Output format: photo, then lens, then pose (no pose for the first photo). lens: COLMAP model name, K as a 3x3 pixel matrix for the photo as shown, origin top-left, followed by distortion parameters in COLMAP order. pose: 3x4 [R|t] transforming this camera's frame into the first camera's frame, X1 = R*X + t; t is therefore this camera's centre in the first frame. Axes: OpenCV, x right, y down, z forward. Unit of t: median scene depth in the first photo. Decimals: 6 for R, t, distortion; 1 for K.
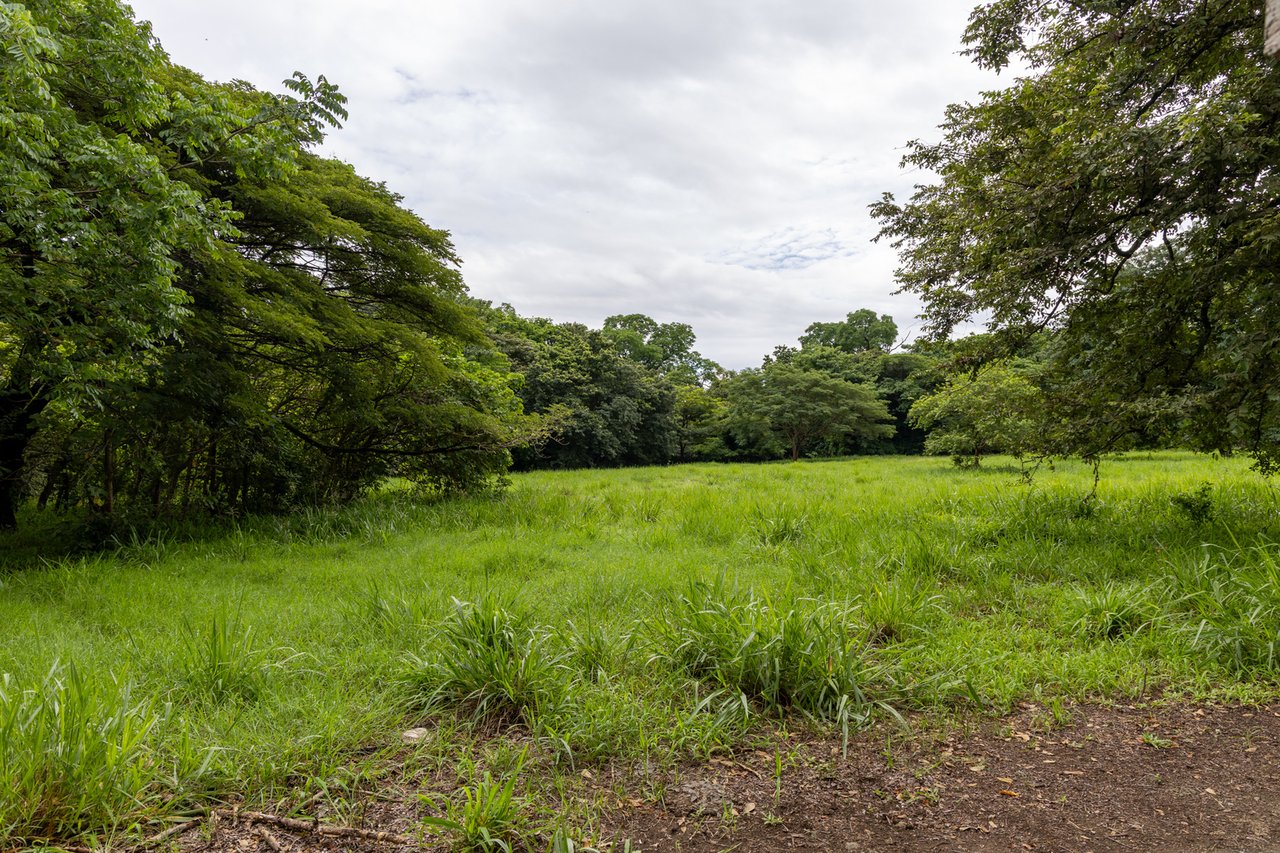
lens RADIAL K [[857.4, 0, 639.9], [0, 857.4, 424.6], [0, 0, 1]] dist [0.012128, -0.003239]
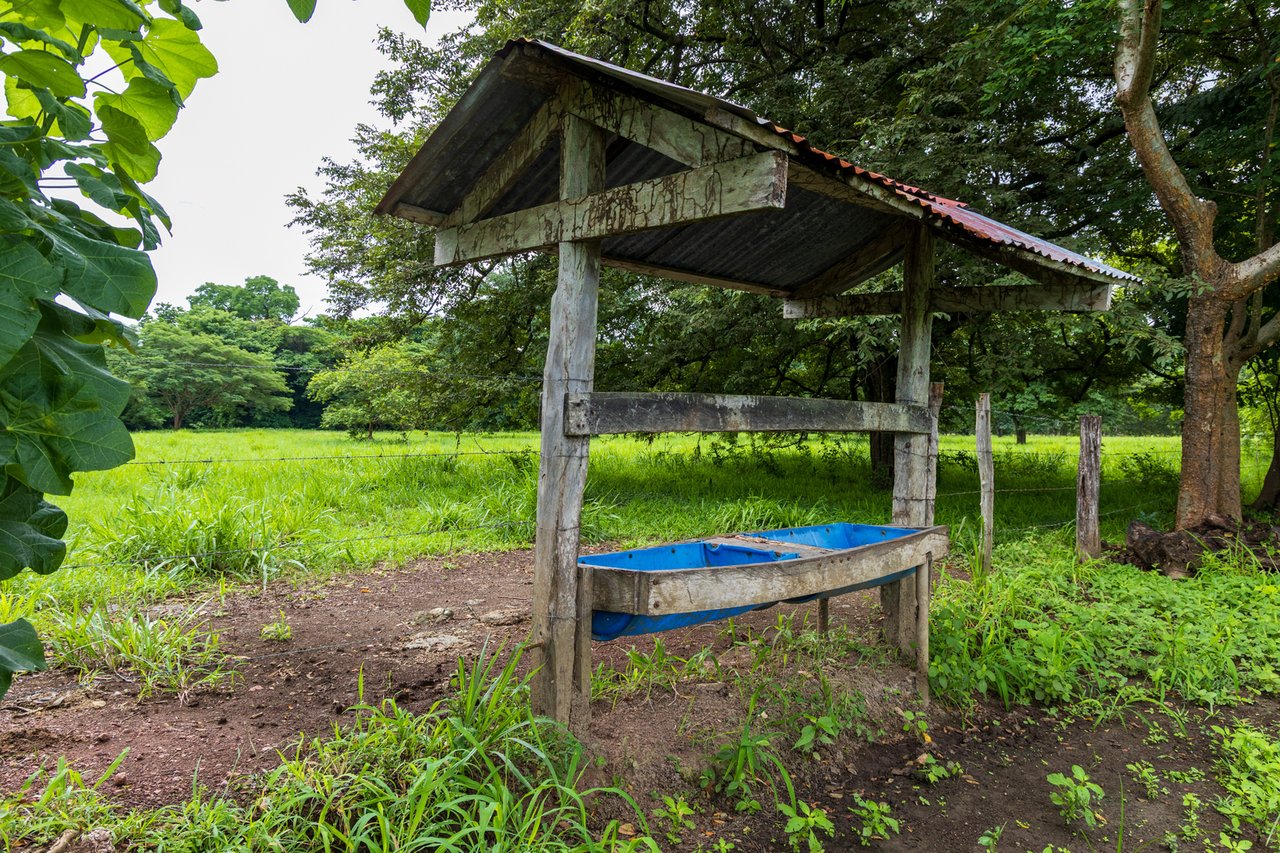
lens RADIAL K [[857.4, 0, 643.8], [0, 857.4, 419.7], [0, 0, 1]] dist [0.012128, -0.003239]
pose [[0.777302, 0.039523, 0.627884, -0.063610], [-0.052746, 0.998605, 0.002439, 0.012142], [-0.626912, -0.035014, 0.778303, -0.183994]]
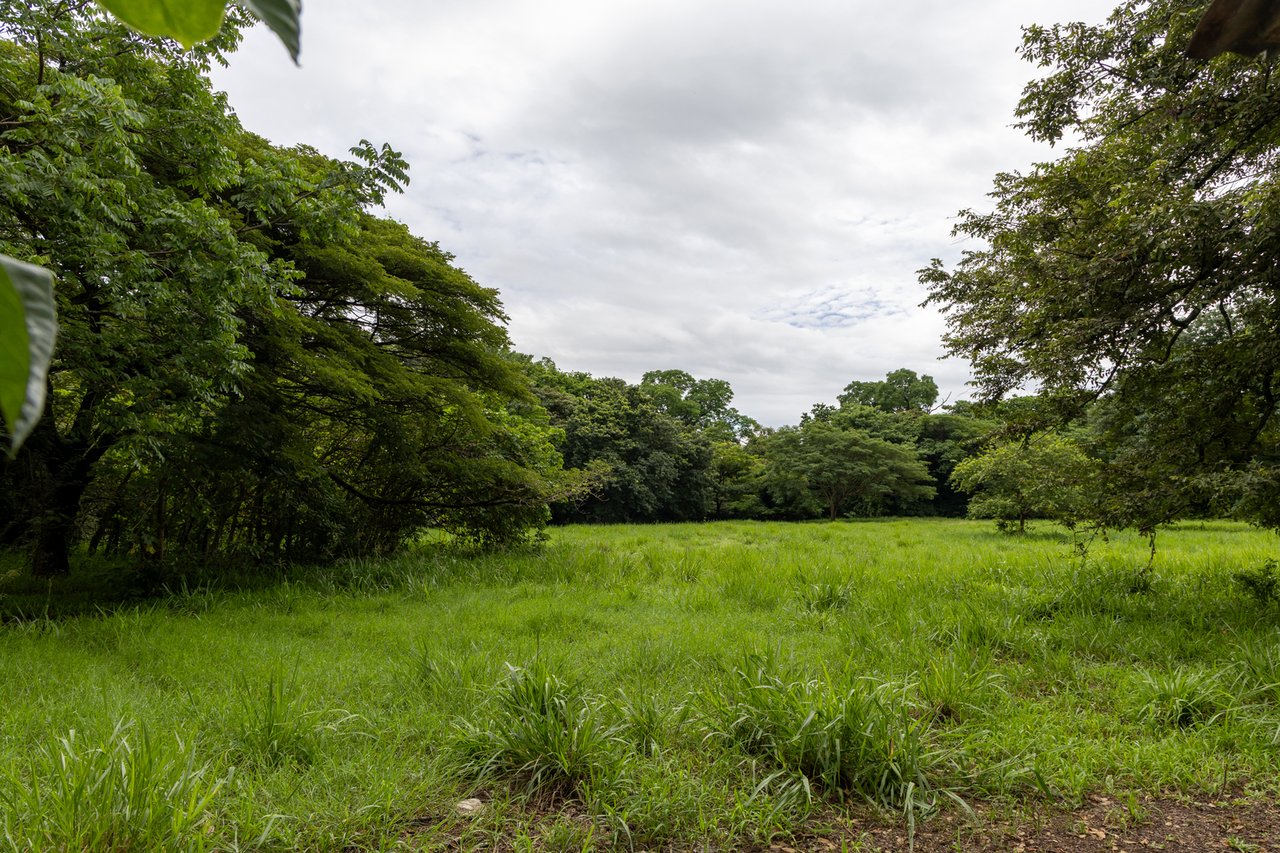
lens RADIAL K [[857.4, 0, 640.6], [0, 857.4, 429.9], [0, 0, 1]] dist [0.012128, -0.003239]
pose [[0.998945, 0.019650, -0.041502, -0.010313], [-0.022000, 0.998134, -0.056960, -0.006333], [0.040305, 0.057813, 0.997513, -0.001455]]
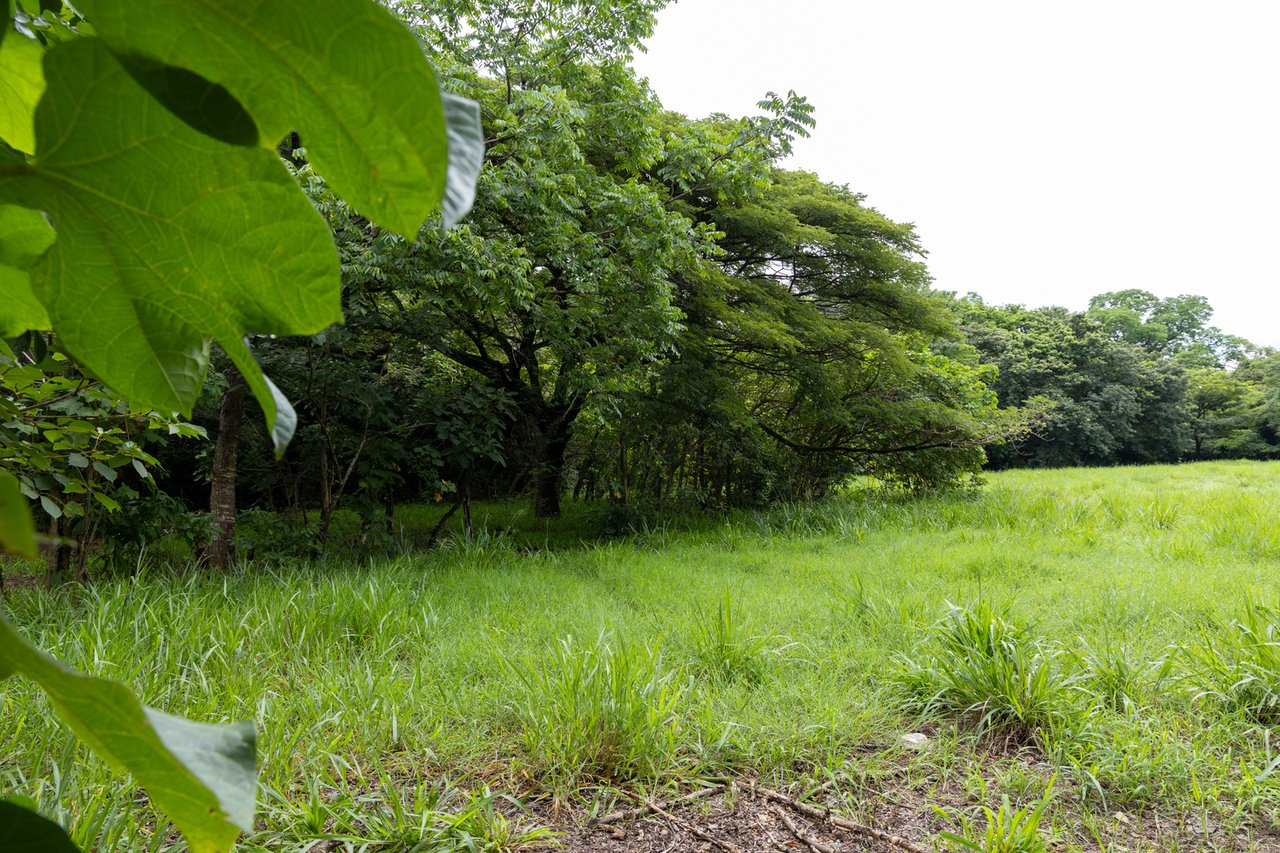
lens RADIAL K [[857.4, 0, 649.0], [0, 857.4, 423.6], [0, 0, 1]] dist [0.012128, -0.003239]
pose [[0.869177, -0.024677, -0.493884, -0.010894], [0.025011, 0.999670, -0.005932, 0.000559], [0.493867, -0.007196, 0.869507, 0.002926]]
